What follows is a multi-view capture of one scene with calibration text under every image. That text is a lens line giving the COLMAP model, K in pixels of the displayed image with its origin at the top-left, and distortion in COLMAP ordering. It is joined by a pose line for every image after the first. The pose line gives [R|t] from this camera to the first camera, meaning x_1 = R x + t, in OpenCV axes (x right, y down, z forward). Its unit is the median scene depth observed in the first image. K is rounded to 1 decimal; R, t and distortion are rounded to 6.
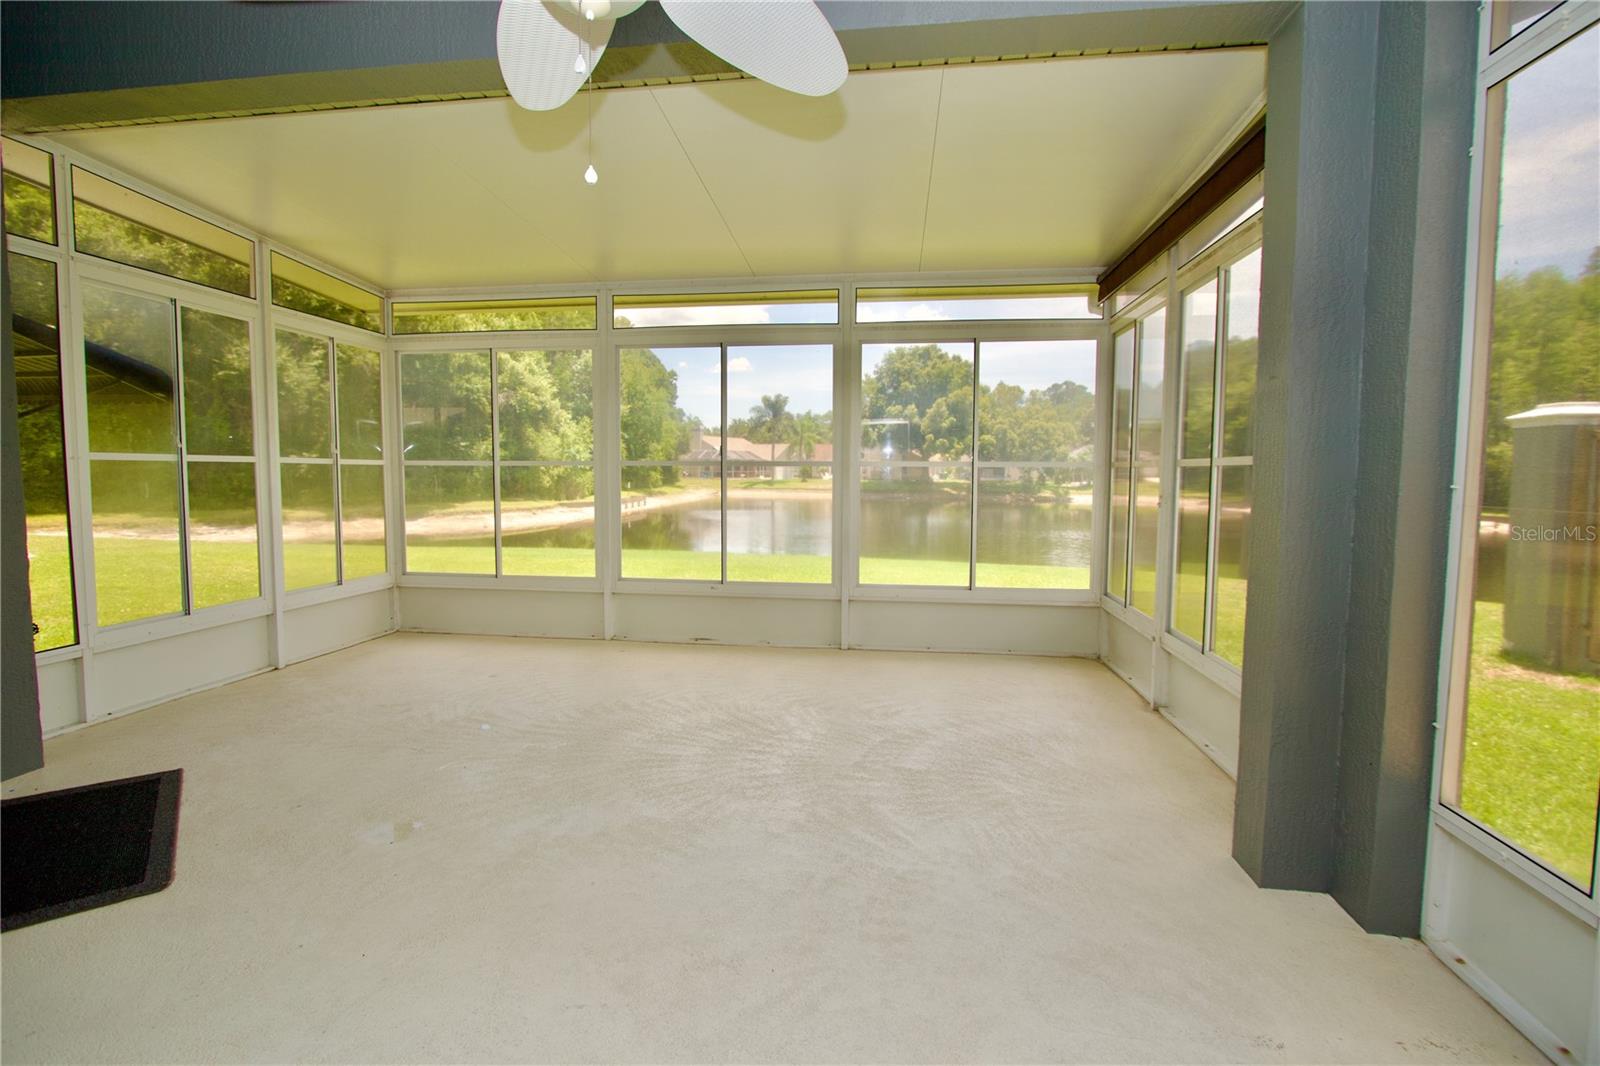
lens RADIAL K [[739.9, 0, 791.5], [0, 739.9, 535.8], [0, 0, 1]] dist [-0.017110, 0.002528]
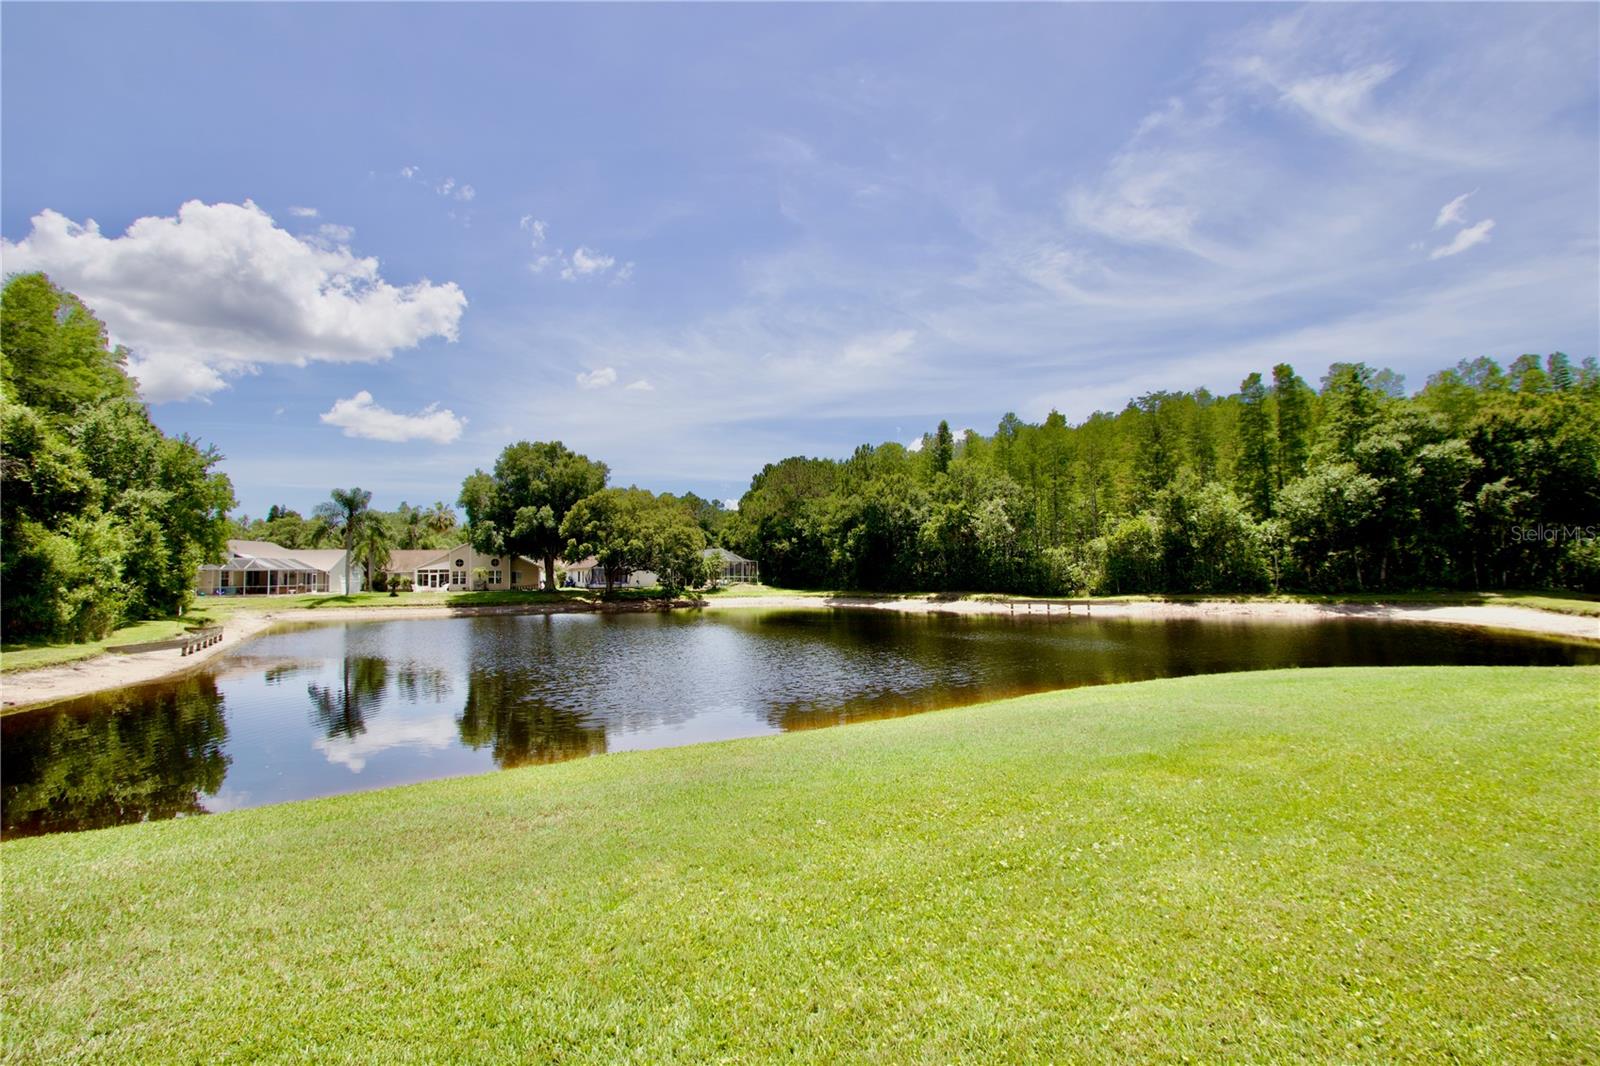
lens RADIAL K [[739.9, 0, 782.5], [0, 739.9, 528.4], [0, 0, 1]] dist [-0.017110, 0.002528]
pose [[0.795190, 0.015299, 0.606168, -0.169786], [0.076981, 0.989045, -0.125949, -0.016199], [-0.601454, 0.146817, 0.785301, 0.137365]]
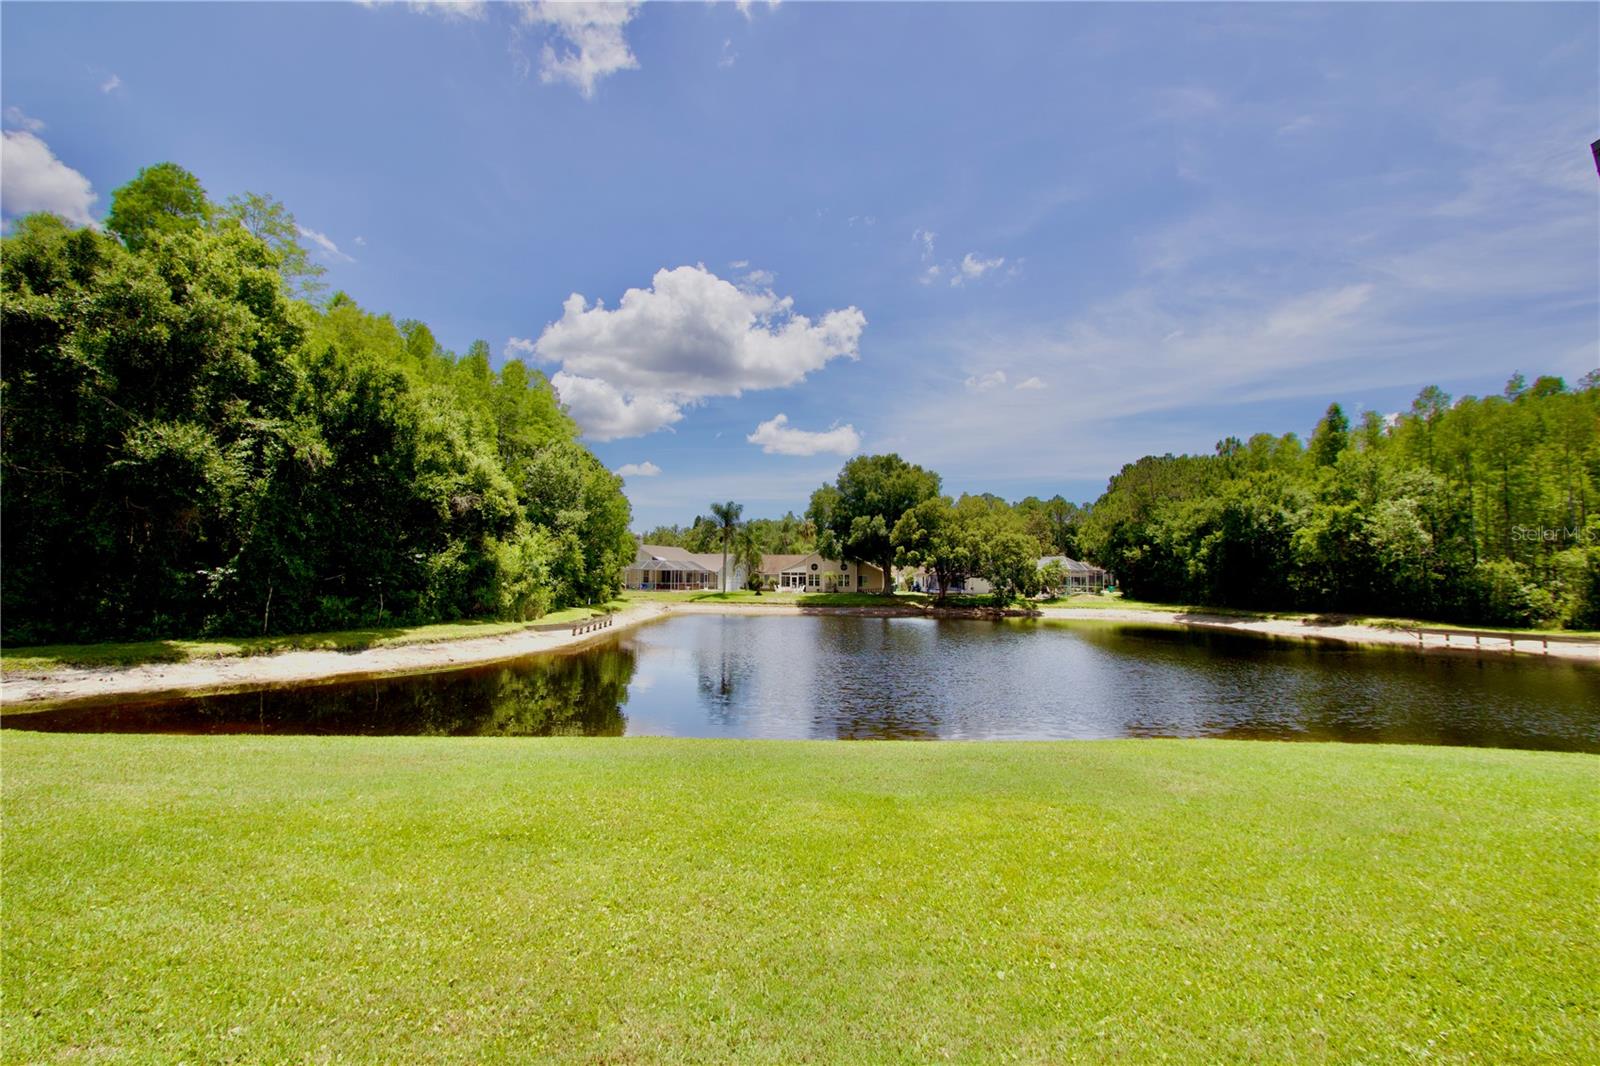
lens RADIAL K [[739.9, 0, 793.2], [0, 739.9, 538.4], [0, 0, 1]] dist [-0.017110, 0.002528]
pose [[0.989396, 0.009292, 0.144947, -0.096498], [0.011144, 0.990153, -0.139543, -0.015771], [-0.144817, 0.139678, 0.979550, 0.084039]]
